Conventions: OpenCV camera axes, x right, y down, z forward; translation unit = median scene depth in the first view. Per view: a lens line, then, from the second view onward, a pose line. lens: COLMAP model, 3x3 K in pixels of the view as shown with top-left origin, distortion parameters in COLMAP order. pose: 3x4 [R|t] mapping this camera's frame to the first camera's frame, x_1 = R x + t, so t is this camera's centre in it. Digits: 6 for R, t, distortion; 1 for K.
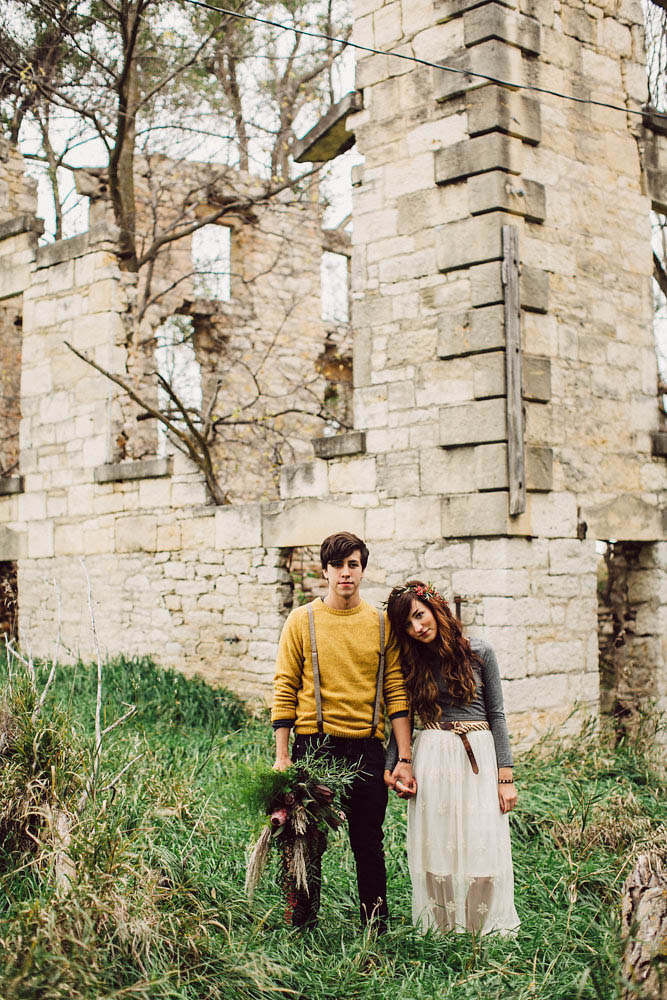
lens RADIAL K [[1509.7, 0, 333.9], [0, 1509.7, 499.3], [0, 0, 1]] dist [-0.108583, 0.000000]
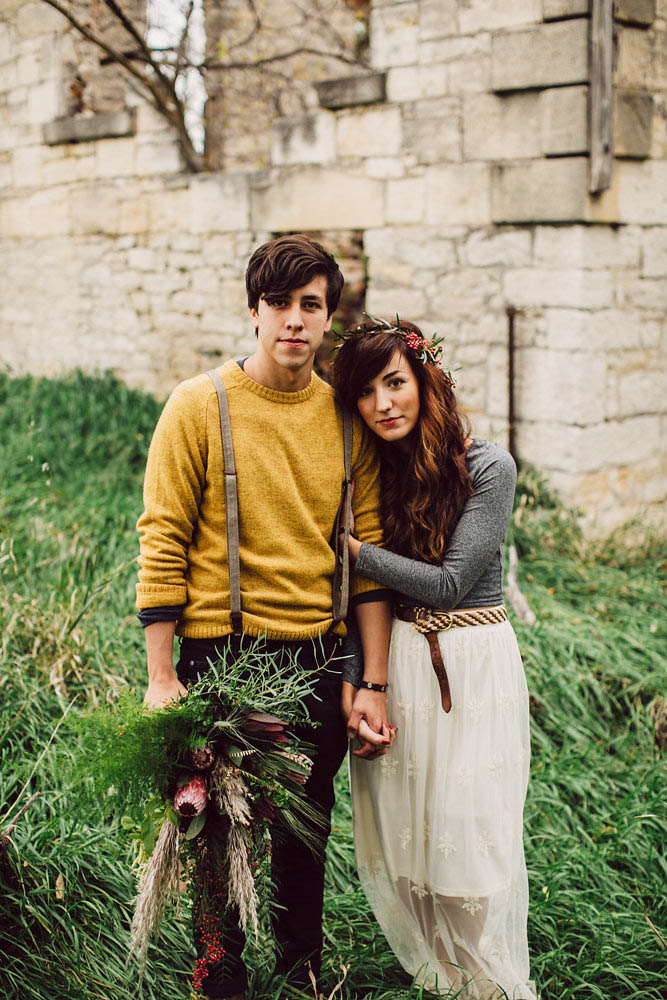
lens RADIAL K [[1509.7, 0, 330.4], [0, 1509.7, 496.7], [0, 0, 1]] dist [-0.108583, 0.000000]
pose [[0.999312, 0.012360, -0.034968, 0.022347], [-0.004489, 0.976212, 0.216771, -0.001645], [0.036815, -0.216465, 0.975596, 0.278556]]
